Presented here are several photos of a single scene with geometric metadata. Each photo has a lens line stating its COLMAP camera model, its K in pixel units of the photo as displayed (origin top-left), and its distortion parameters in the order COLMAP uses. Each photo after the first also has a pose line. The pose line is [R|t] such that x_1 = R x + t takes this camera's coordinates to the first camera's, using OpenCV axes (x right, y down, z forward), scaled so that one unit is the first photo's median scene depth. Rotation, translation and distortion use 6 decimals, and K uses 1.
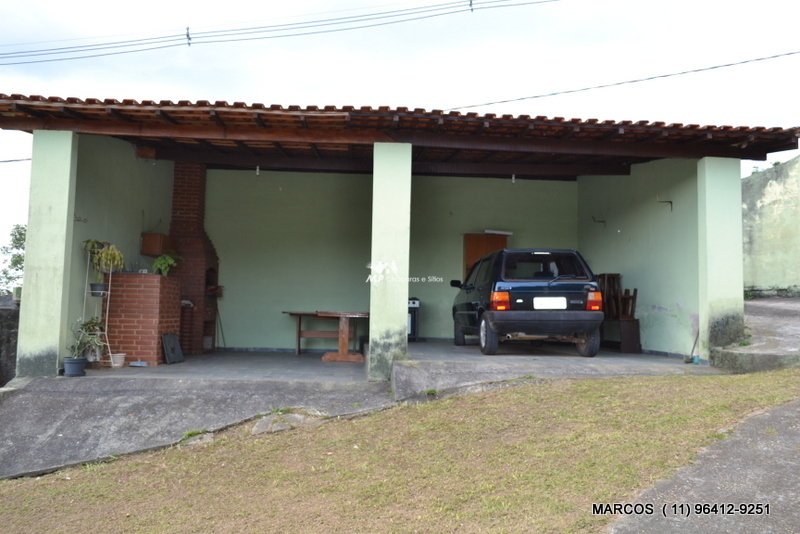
lens RADIAL K [[627.7, 0, 399.3], [0, 627.7, 267.6], [0, 0, 1]] dist [0.004514, 0.002840]
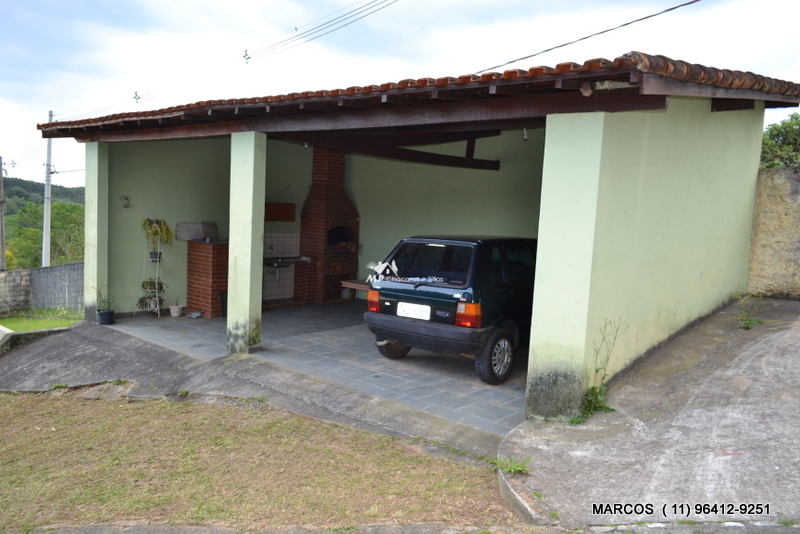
lens RADIAL K [[627.7, 0, 399.0], [0, 627.7, 266.6], [0, 0, 1]] dist [0.004514, 0.002840]
pose [[0.718694, 0.079626, -0.690752, 0.836441], [0.018465, 0.990886, 0.133435, -0.115934], [0.695081, -0.108653, 0.710674, 0.450093]]
